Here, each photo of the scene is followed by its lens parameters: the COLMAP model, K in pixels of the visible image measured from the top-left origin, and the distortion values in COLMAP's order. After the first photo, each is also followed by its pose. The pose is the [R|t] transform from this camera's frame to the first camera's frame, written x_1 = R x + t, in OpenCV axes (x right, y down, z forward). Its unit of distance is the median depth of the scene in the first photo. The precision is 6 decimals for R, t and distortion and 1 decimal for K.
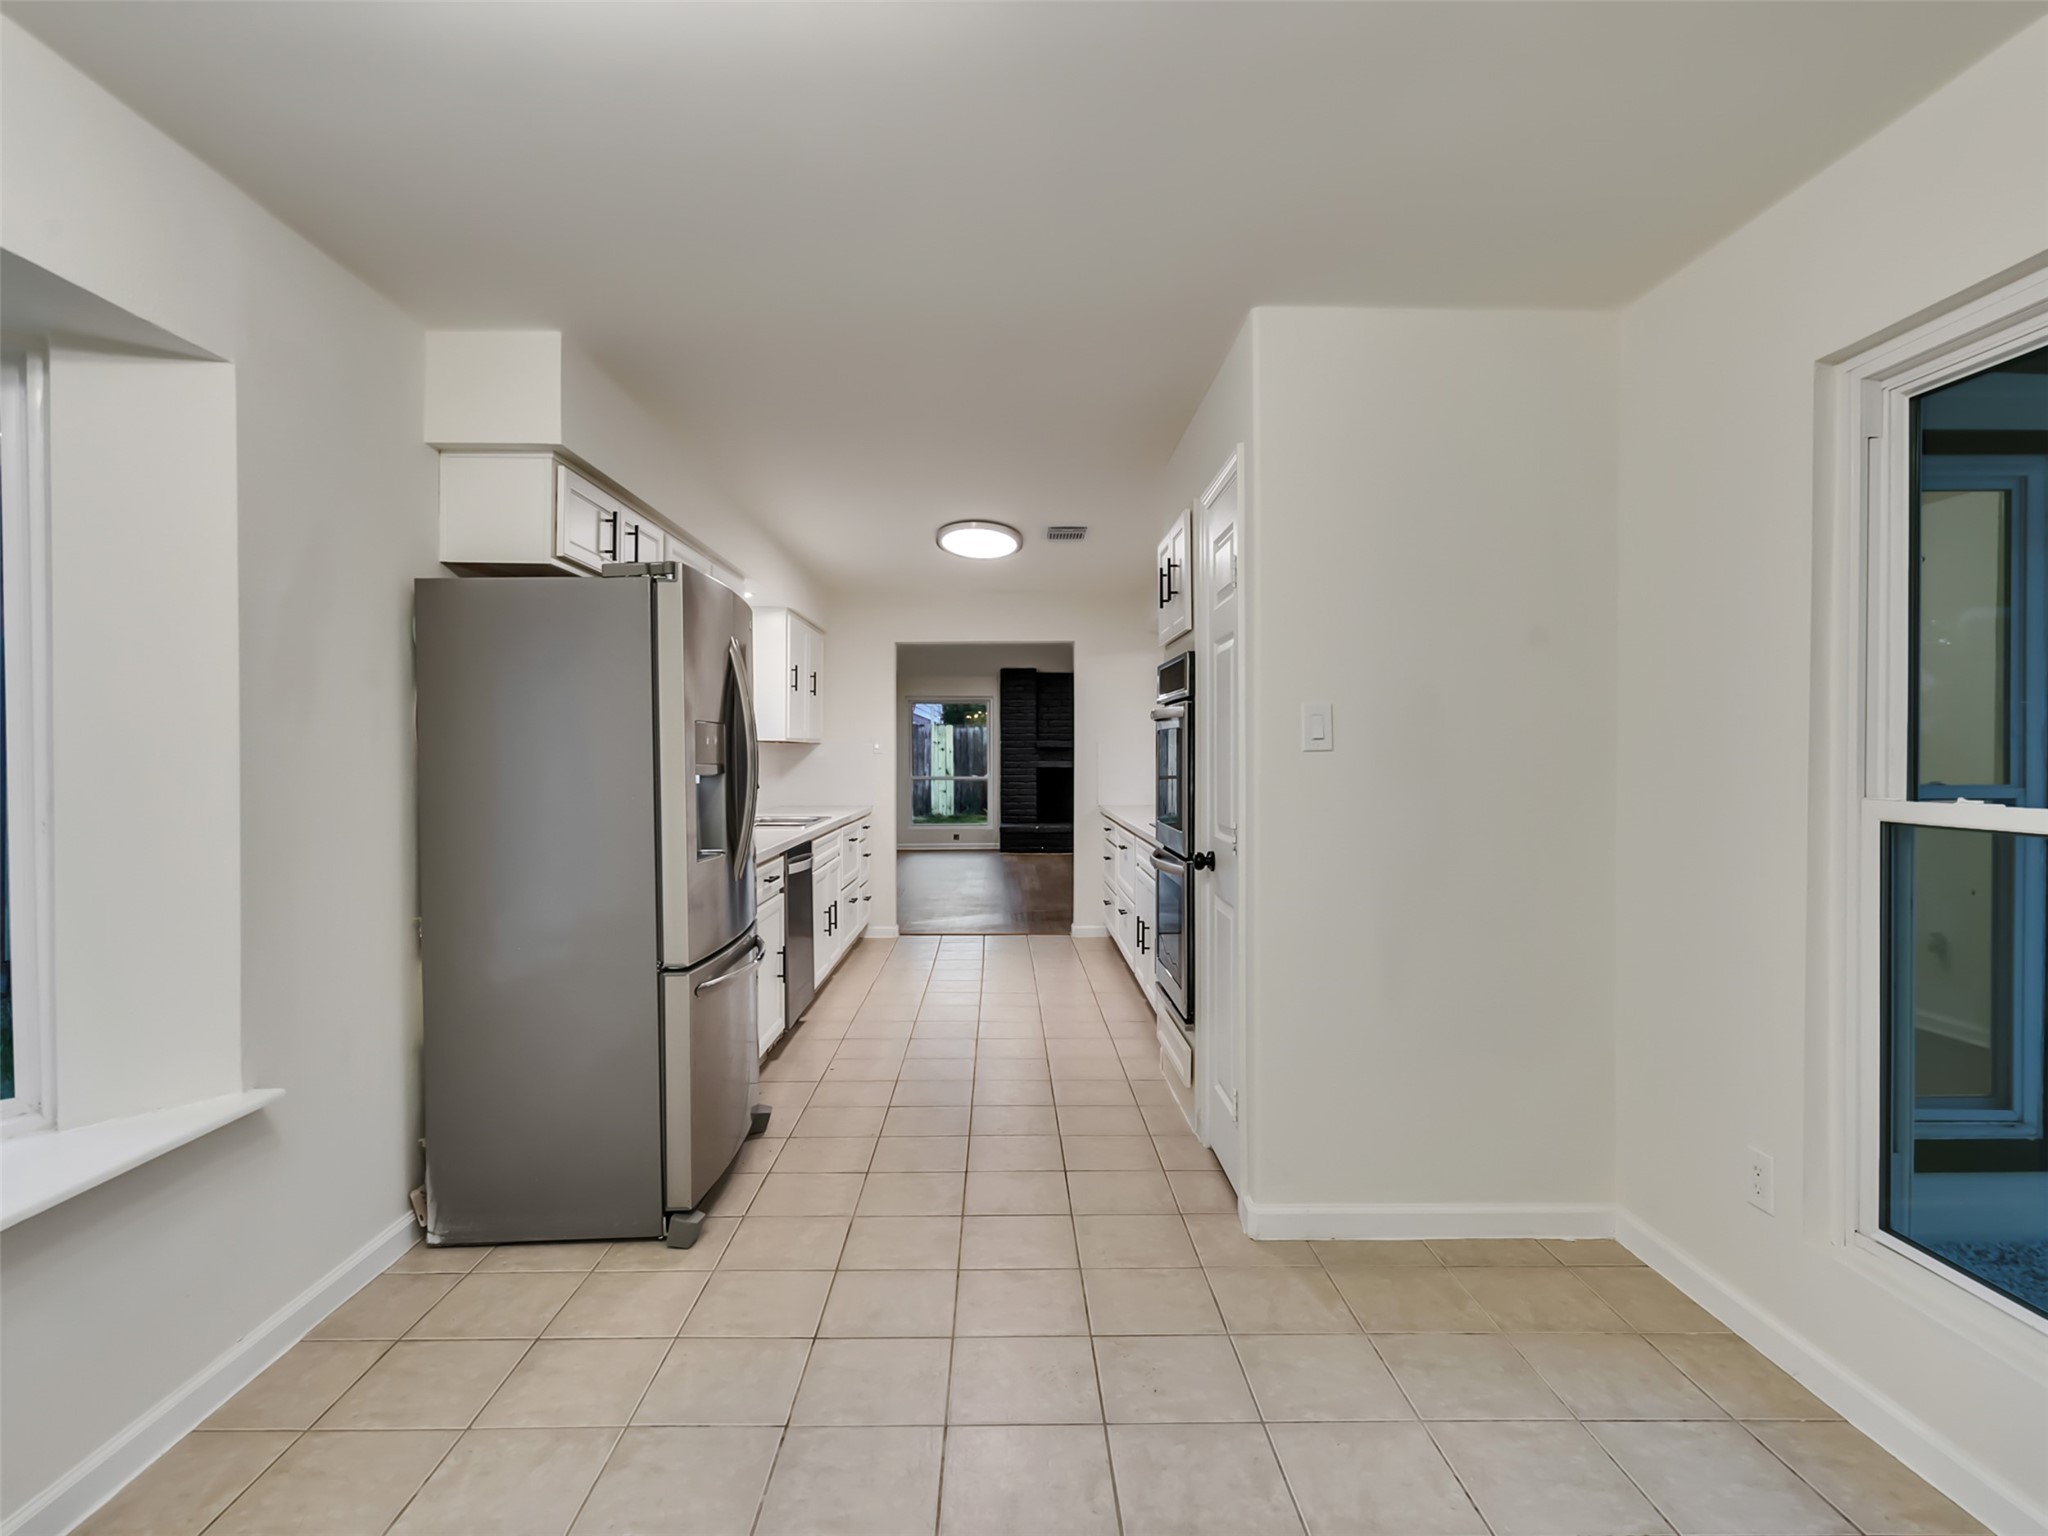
lens RADIAL K [[1047.7, 0, 1017.2], [0, 1047.7, 772.2], [0, 0, 1]] dist [-0.008164, 0.004649]
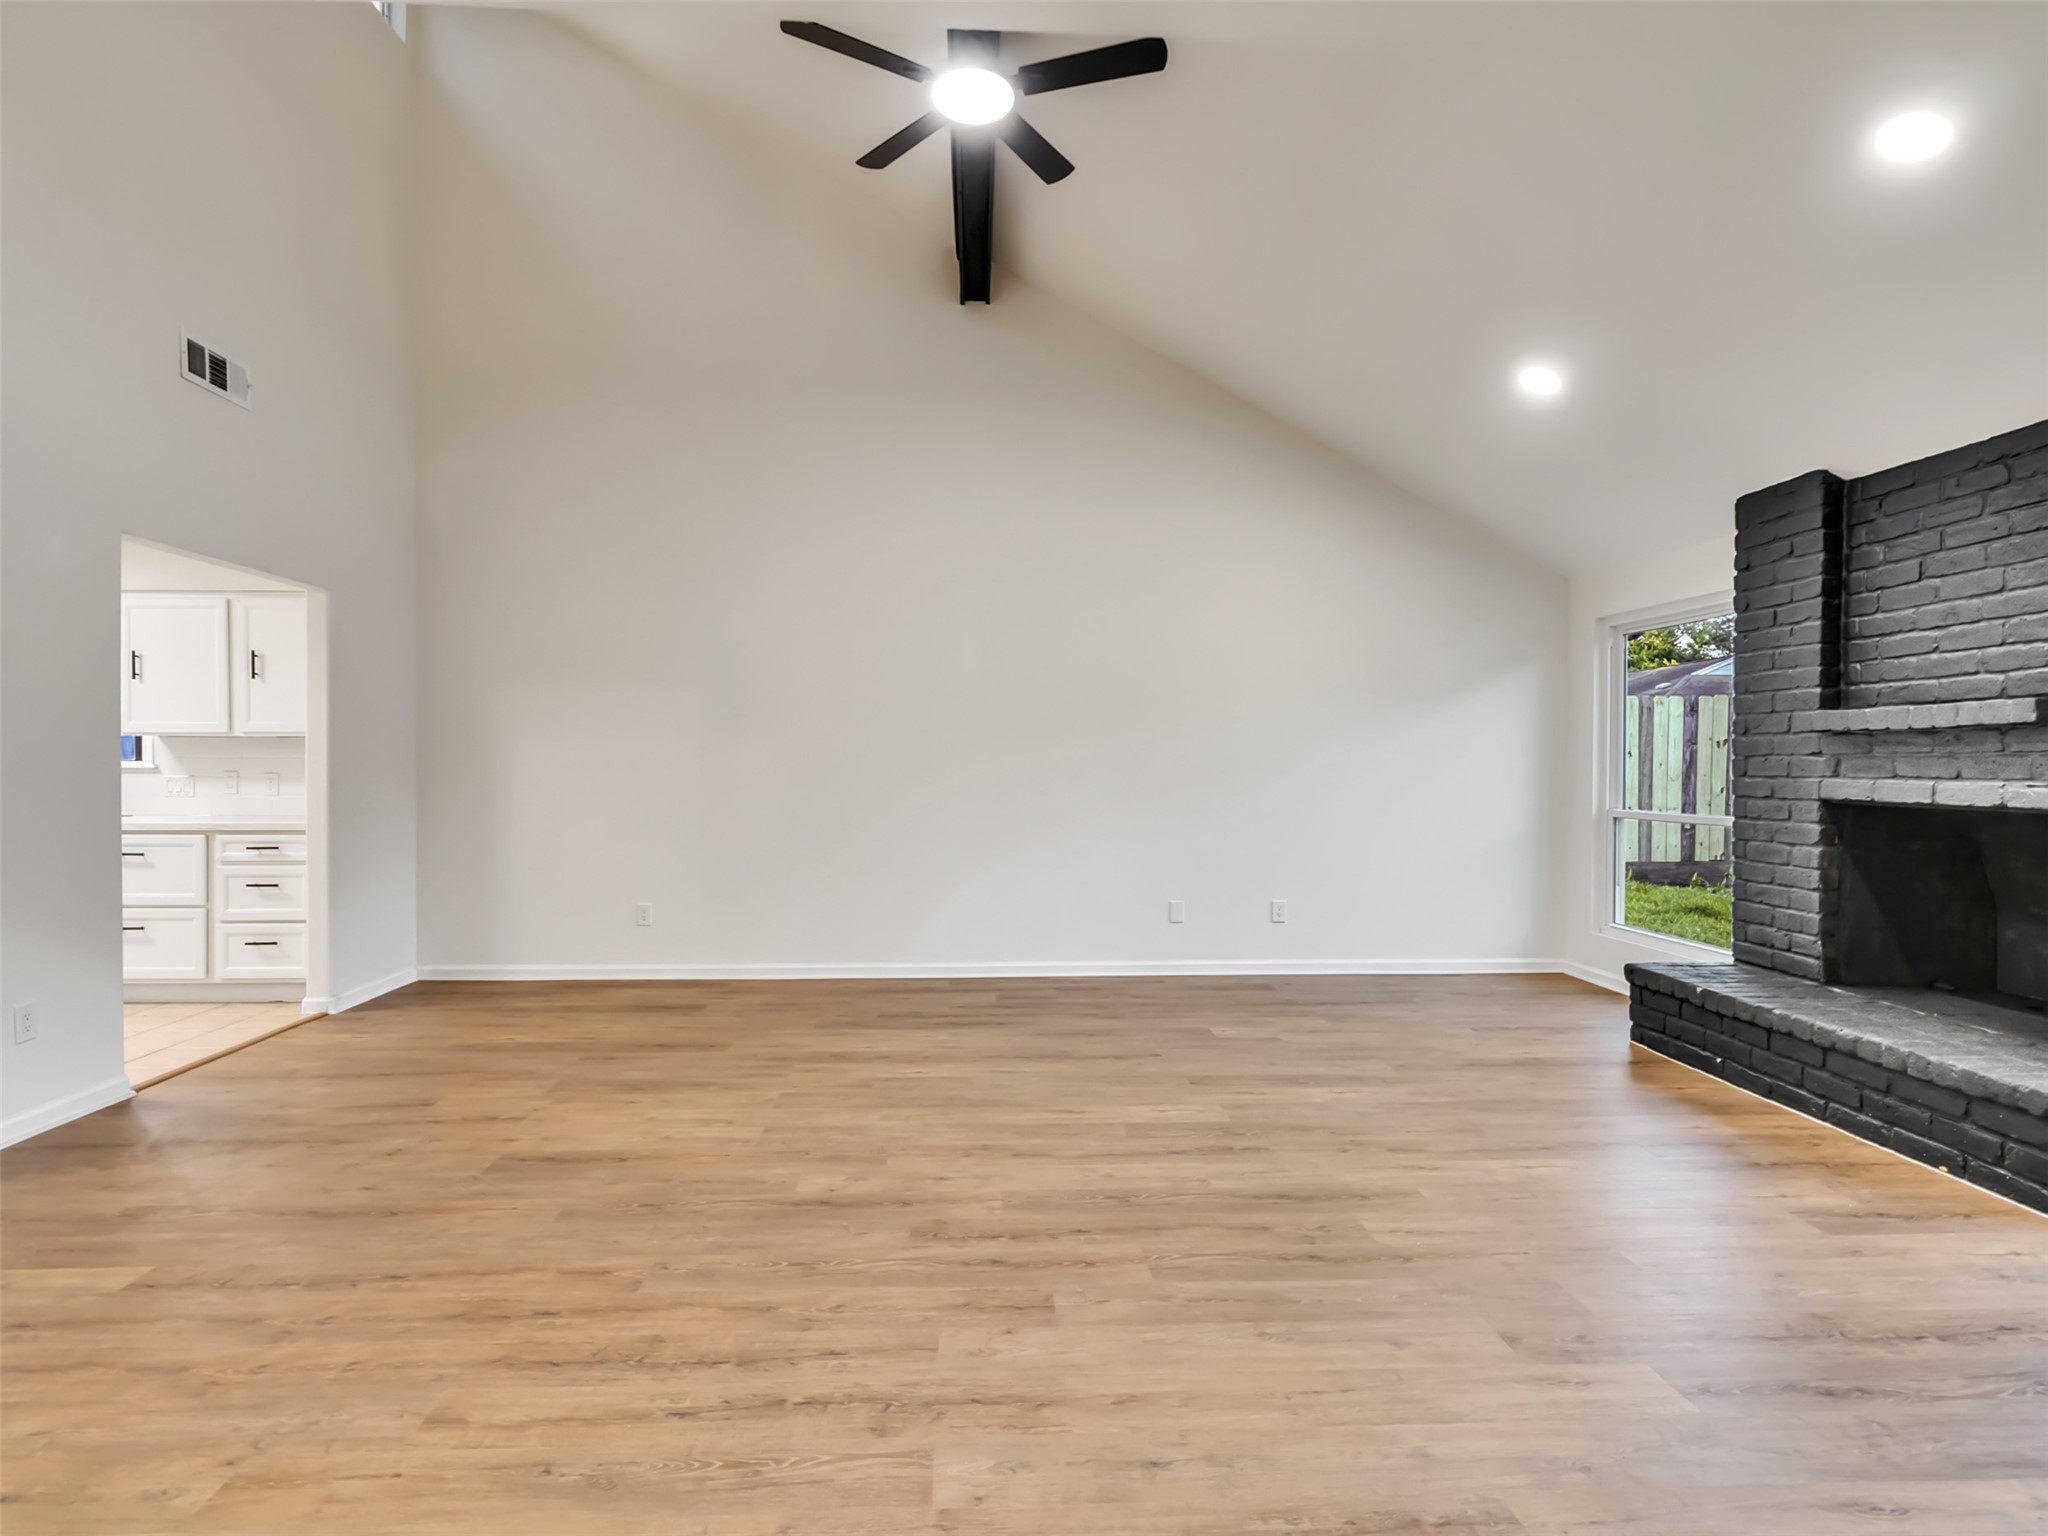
lens RADIAL K [[1047.7, 0, 1004.7], [0, 1047.7, 771.2], [0, 0, 1]] dist [-0.008164, 0.004649]
pose [[0.031074, 0.009412, -0.999473, 0.311453], [-0.019014, 0.999780, 0.008824, -0.010552], [0.999336, 0.018729, 0.031246, 0.755881]]
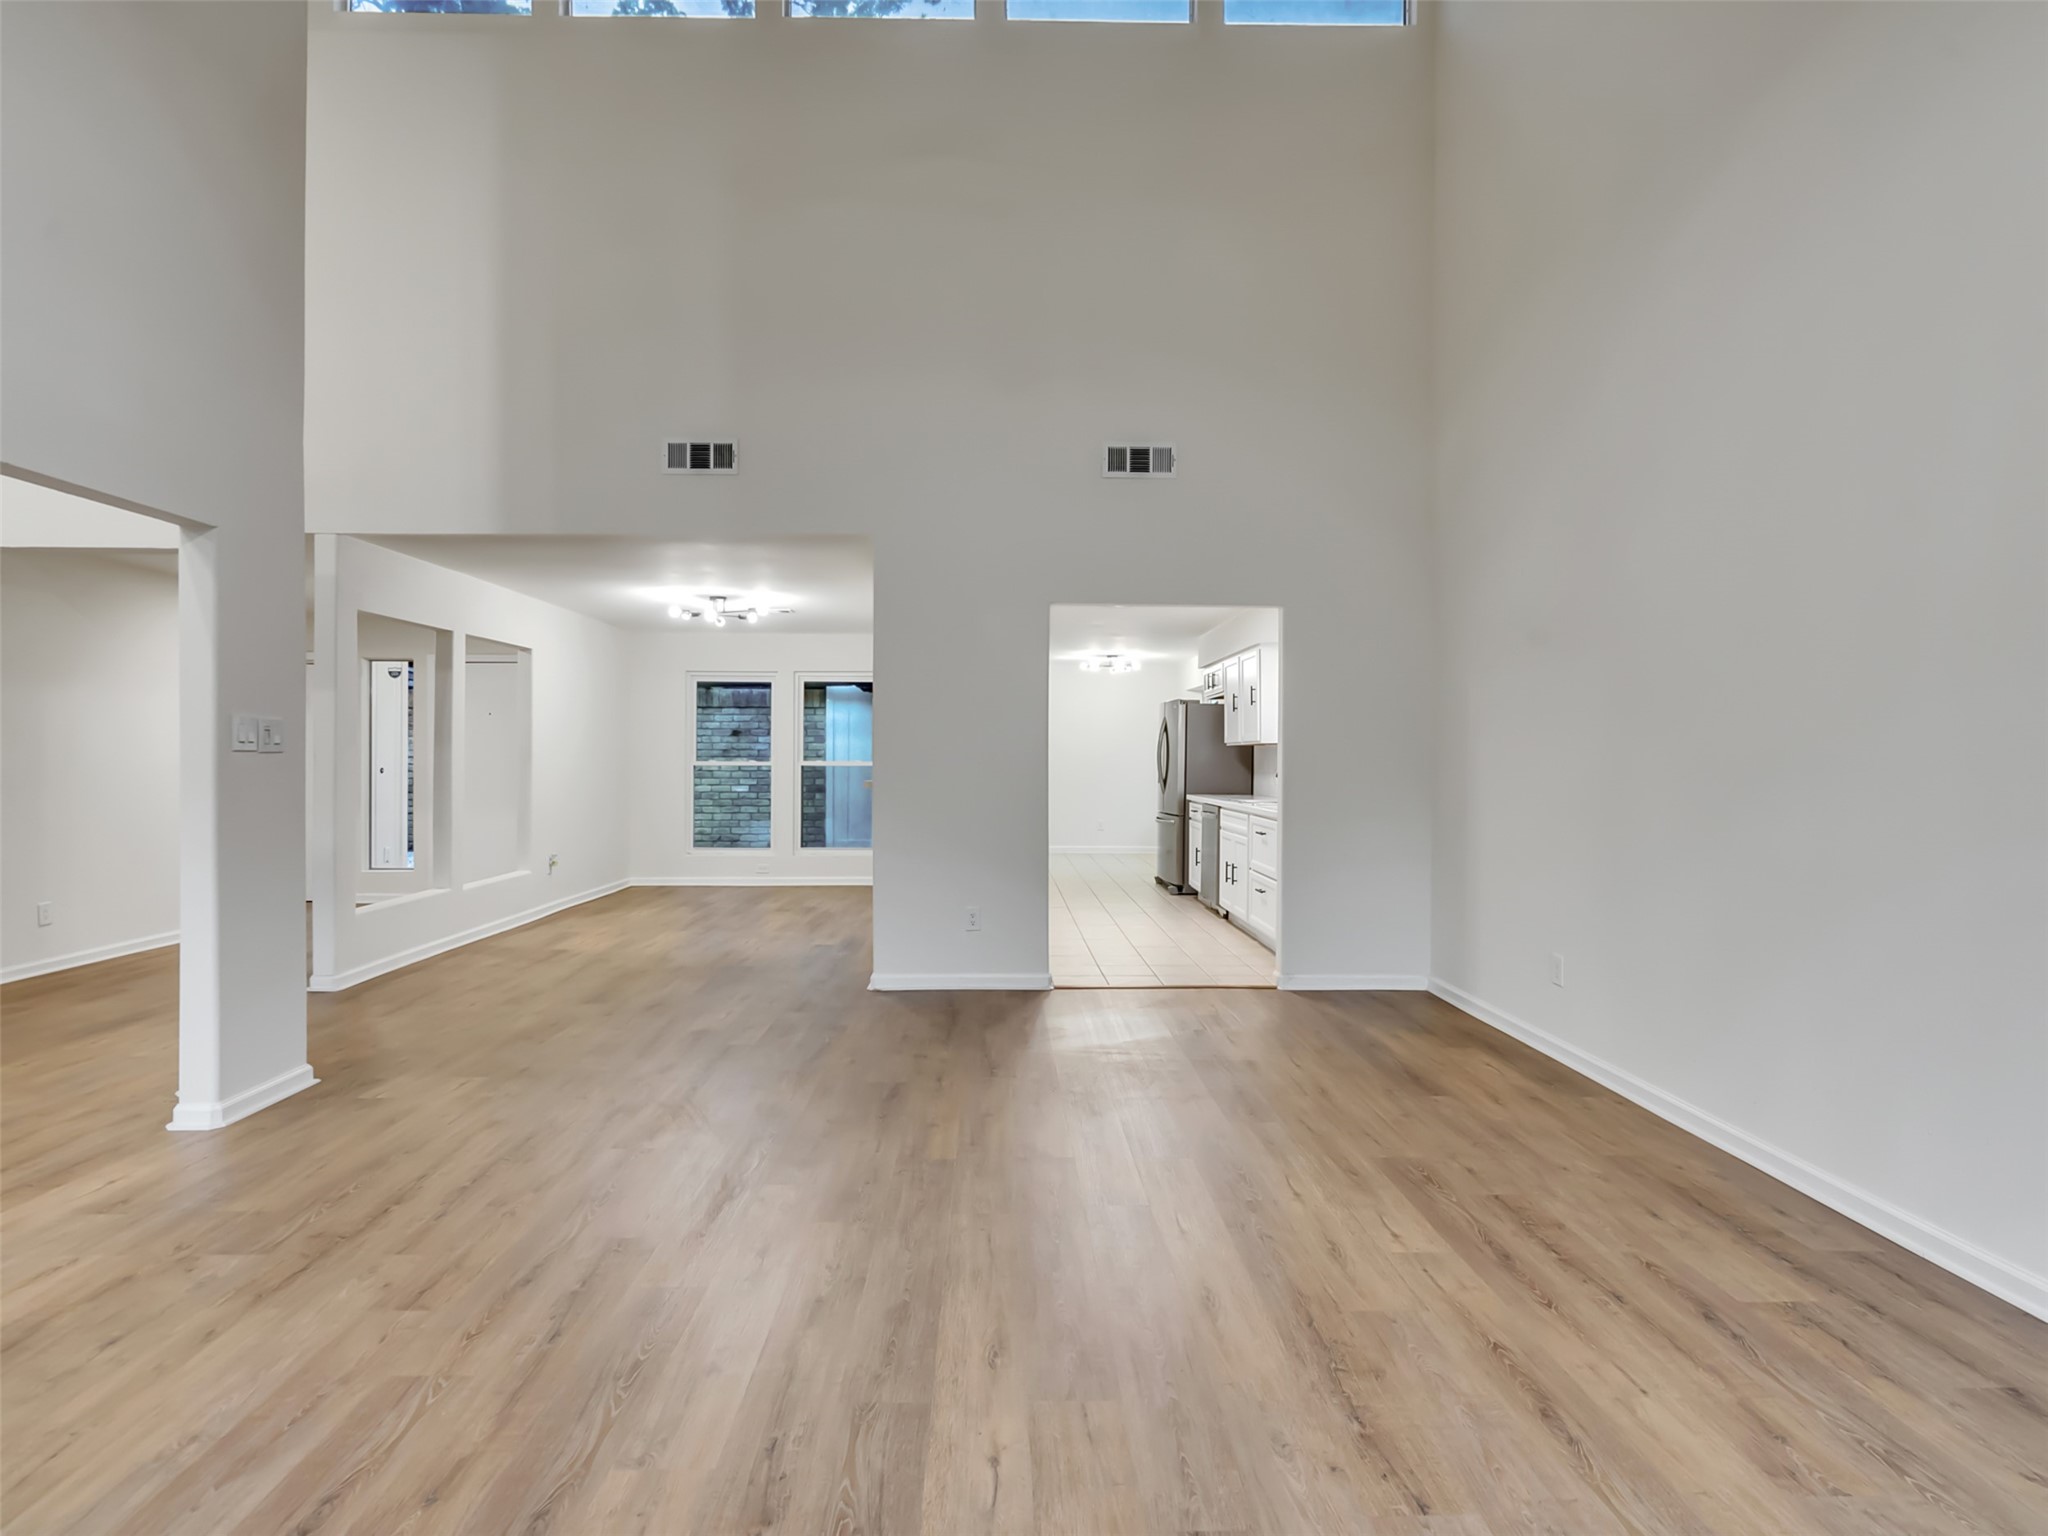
lens RADIAL K [[1047.7, 0, 1008.0], [0, 1047.7, 767.8], [0, 0, 1]] dist [-0.008164, 0.004649]
pose [[-0.999981, -0.006119, 0.000890, 0.044657], [-0.006094, 0.999654, 0.025570, -0.013171], [-0.001046, 0.025564, -0.999673, 0.936199]]
